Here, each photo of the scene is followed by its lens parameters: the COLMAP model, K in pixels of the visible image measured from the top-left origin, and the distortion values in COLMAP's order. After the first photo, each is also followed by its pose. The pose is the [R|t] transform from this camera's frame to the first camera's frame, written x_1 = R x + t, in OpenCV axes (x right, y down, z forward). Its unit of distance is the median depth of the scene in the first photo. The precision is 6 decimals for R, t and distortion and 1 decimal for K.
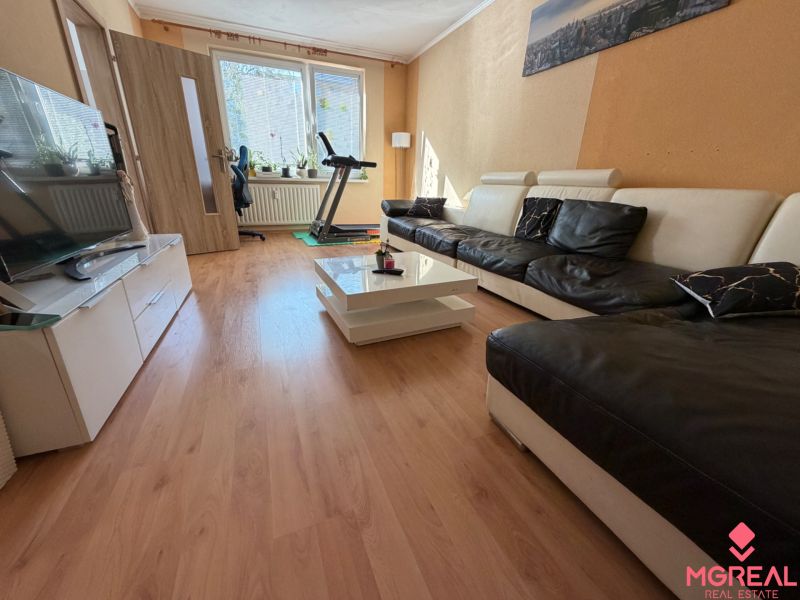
lens RADIAL K [[319.6, 0, 398.2], [0, 319.6, 299.5], [0, 0, 1]] dist [-0.000367, -0.000217]
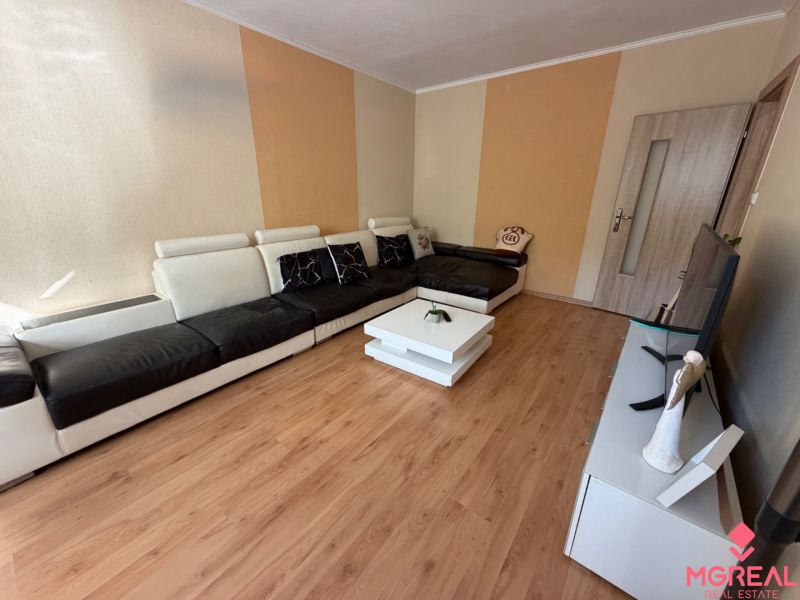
lens RADIAL K [[319.6, 0, 398.2], [0, 319.6, 299.5], [0, 0, 1]] dist [-0.000367, -0.000217]
pose [[-0.478706, -0.316641, 0.818889, -0.461987], [0.282807, 0.827379, 0.485247, -0.395607], [-0.831180, 0.463879, -0.306523, 0.697266]]
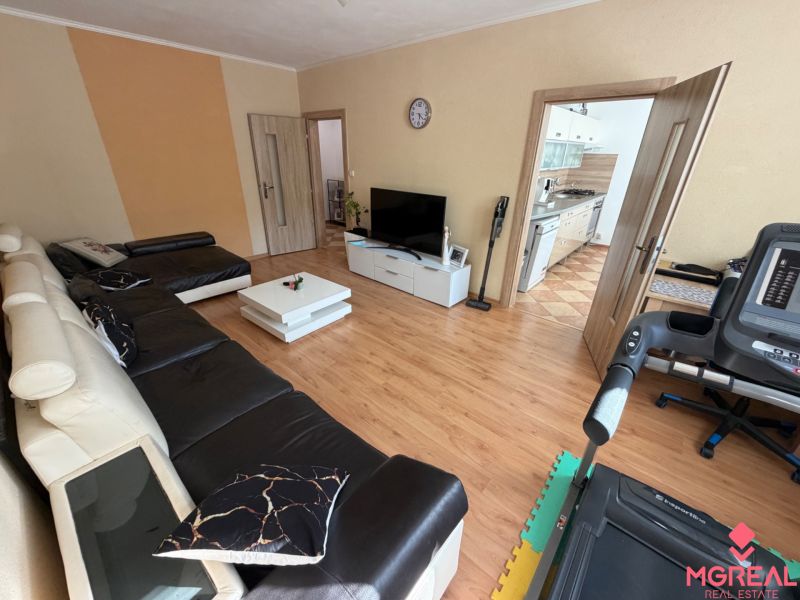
lens RADIAL K [[319.6, 0, 398.2], [0, 319.6, 299.5], [0, 0, 1]] dist [-0.000367, -0.000217]
pose [[-0.904569, 0.142095, -0.401950, 0.077683], [-0.182168, 0.723589, 0.665758, -0.569565], [0.385448, 0.675447, -0.628651, 1.048526]]
